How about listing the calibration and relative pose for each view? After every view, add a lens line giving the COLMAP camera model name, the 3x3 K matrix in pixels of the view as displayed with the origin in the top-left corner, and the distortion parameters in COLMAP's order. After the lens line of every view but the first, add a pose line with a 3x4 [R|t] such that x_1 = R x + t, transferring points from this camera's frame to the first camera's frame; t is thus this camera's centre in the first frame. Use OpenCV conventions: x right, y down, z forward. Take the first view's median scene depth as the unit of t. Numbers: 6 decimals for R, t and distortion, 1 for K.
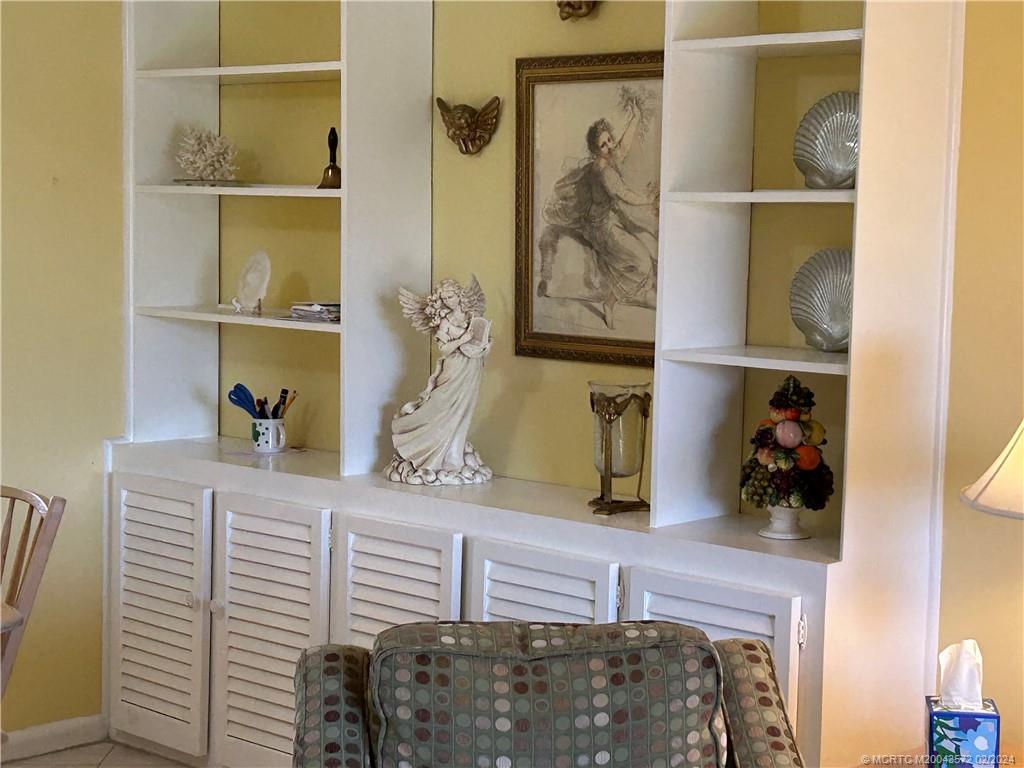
lens RADIAL K [[1965.1, 0, 512.4], [0, 1965.1, 392.9], [0, 0, 1]] dist [0.165131, 0.000000]
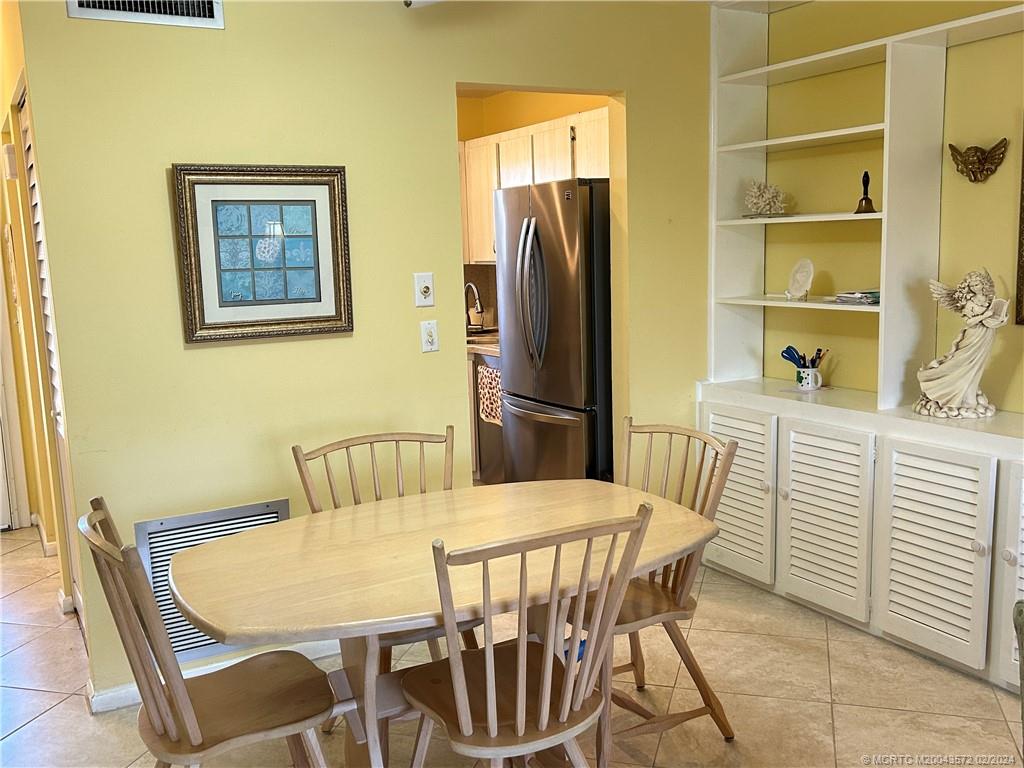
lens RADIAL K [[953.7, 0, 509.4], [0, 953.7, 380.7], [0, 0, 1]] dist [-0.010007, 0.000000]
pose [[0.957839, -0.011730, -0.287065, -0.146562], [0.027321, 0.998357, 0.050363, -0.022681], [0.286003, -0.056082, 0.956586, 0.244948]]
